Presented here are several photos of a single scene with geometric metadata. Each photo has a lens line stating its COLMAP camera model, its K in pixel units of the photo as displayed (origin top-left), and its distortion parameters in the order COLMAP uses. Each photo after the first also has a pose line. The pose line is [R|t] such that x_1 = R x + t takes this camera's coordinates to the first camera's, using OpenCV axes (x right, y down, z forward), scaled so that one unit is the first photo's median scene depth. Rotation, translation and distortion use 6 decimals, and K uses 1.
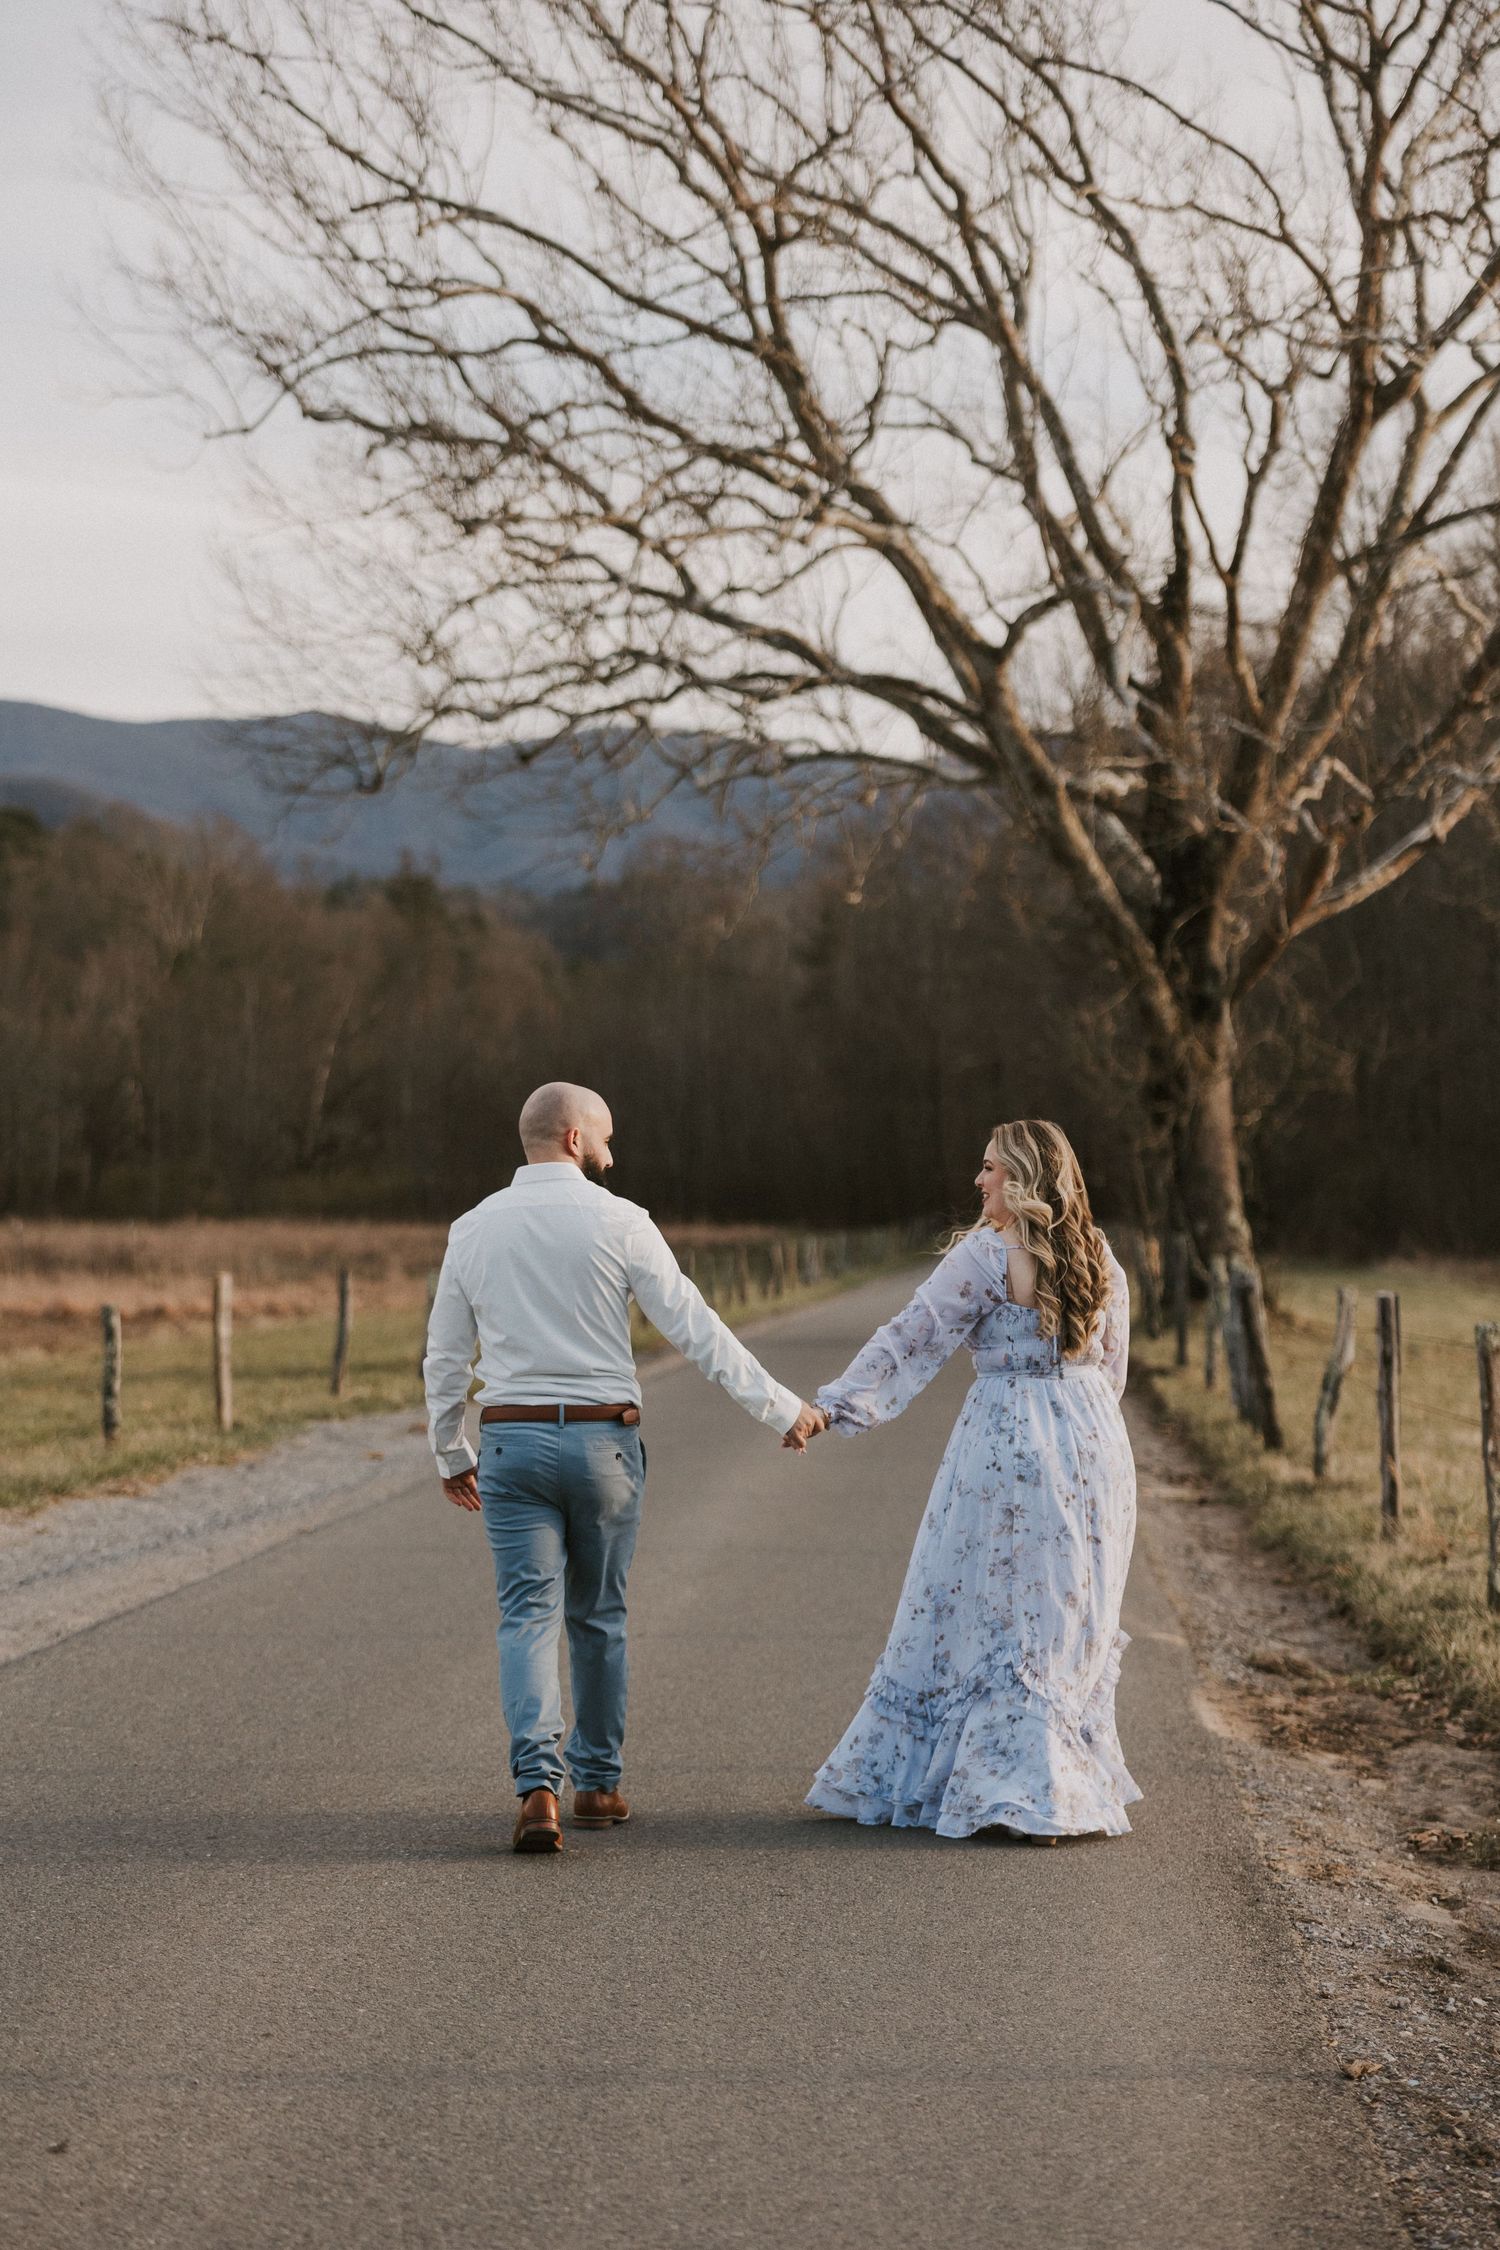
lens RADIAL K [[4349.7, 0, 744.5], [0, 4349.7, 1125.3], [0, 0, 1]] dist [0.101978, 0.000000]
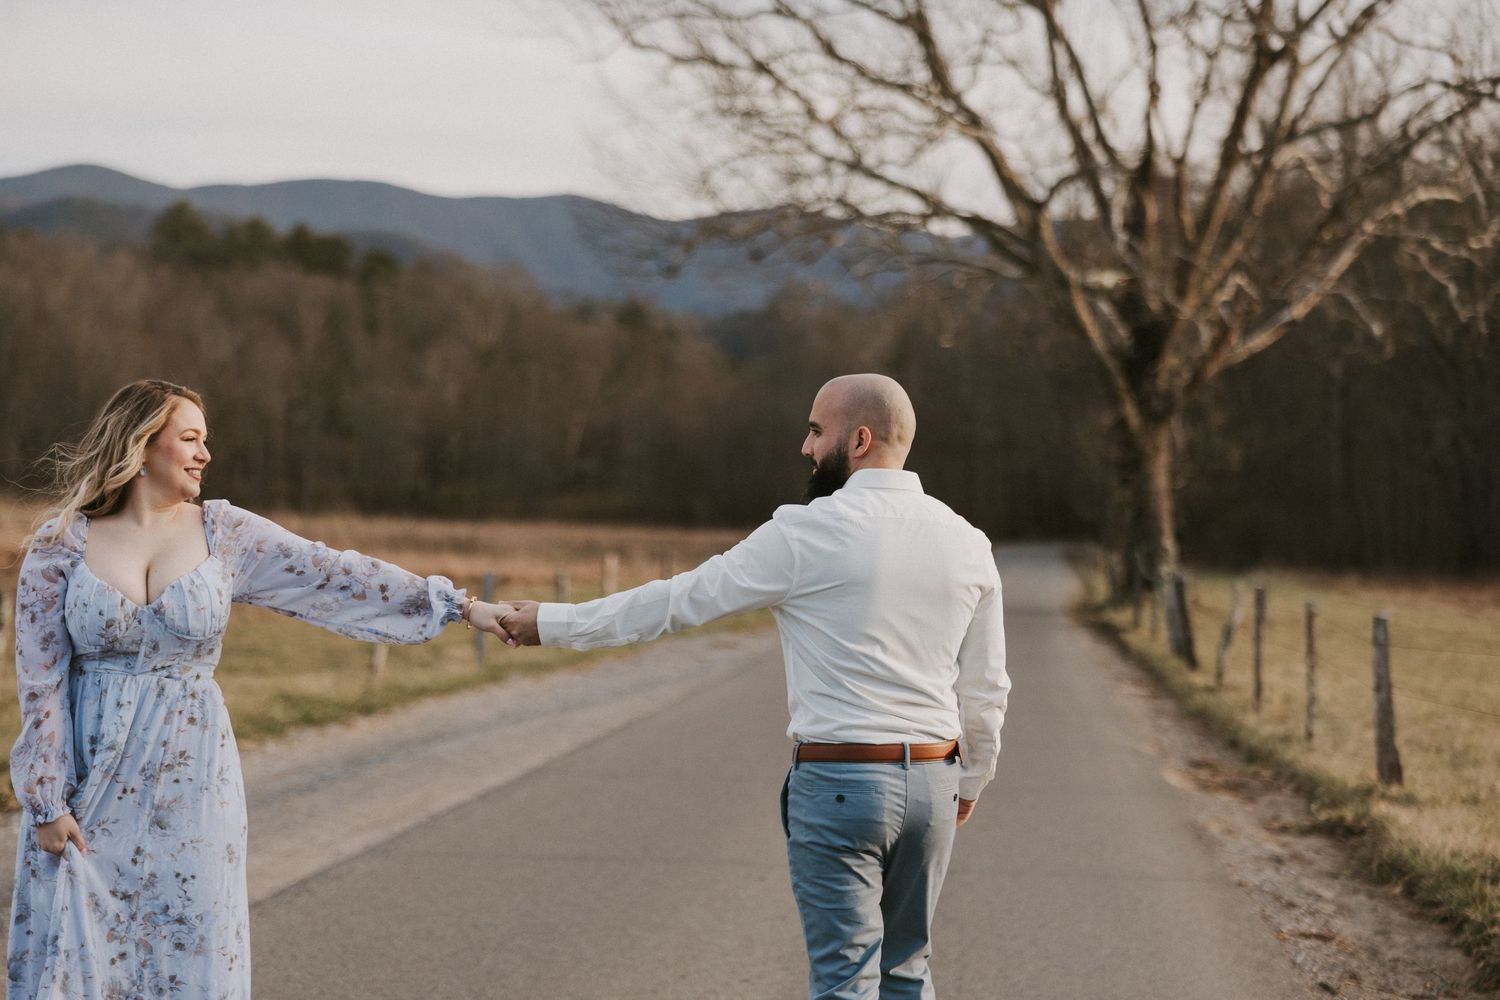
lens RADIAL K [[2899.8, 0, 802.8], [0, 2899.8, 531.1], [0, 0, 1]] dist [0.101978, 0.000000]
pose [[0.999470, 0.031562, -0.007953, -0.020774], [-0.031381, 0.999269, 0.021843, -0.003039], [0.008636, -0.021582, 0.999730, -0.130556]]
